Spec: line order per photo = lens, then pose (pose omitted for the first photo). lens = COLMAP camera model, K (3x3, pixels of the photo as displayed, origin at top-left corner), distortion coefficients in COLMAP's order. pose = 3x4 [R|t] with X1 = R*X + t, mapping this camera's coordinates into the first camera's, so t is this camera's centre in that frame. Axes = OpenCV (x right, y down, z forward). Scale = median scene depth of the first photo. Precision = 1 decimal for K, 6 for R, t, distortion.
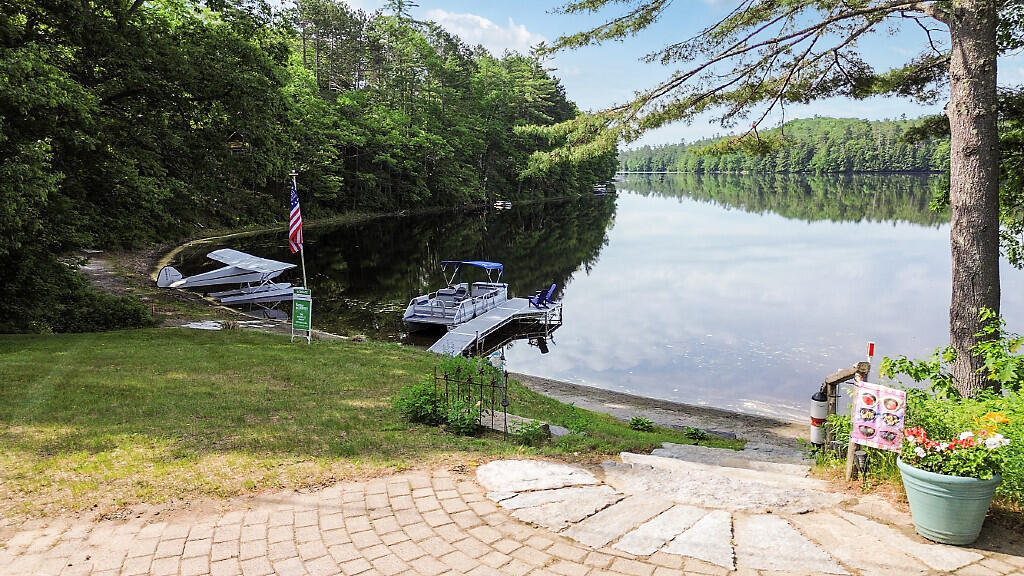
lens RADIAL K [[728.2, 0, 513.2], [0, 728.2, 287.8], [0, 0, 1]] dist [0.033427, 0.003445]
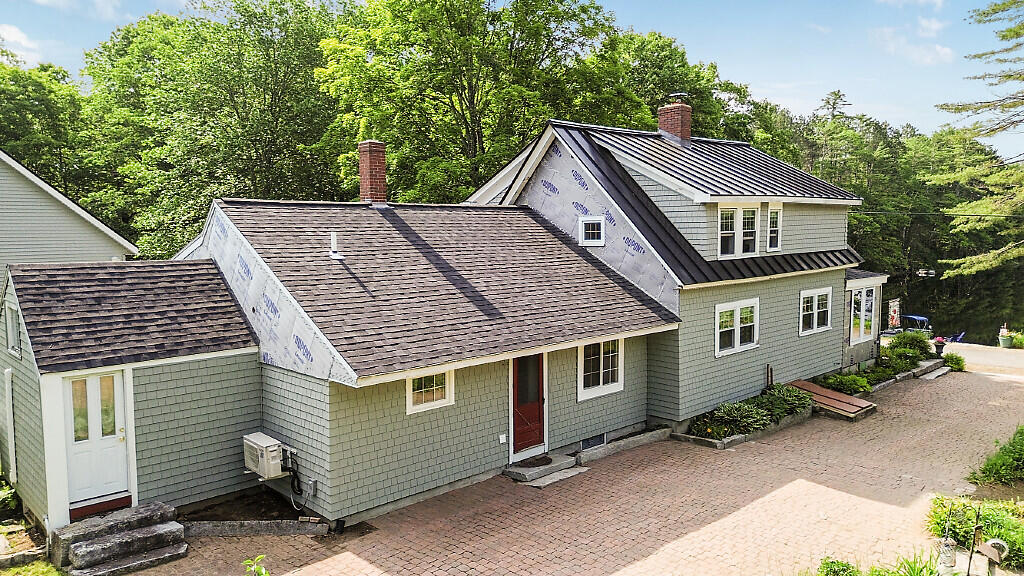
lens RADIAL K [[728.2, 0, 512.2], [0, 728.2, 292.3], [0, 0, 1]] dist [0.033427, 0.003445]
pose [[0.865782, 0.040296, -0.498796, 0.000286], [-0.076043, 0.995771, -0.051546, 0.017550], [0.494609, 0.082558, 0.865185, -0.246773]]
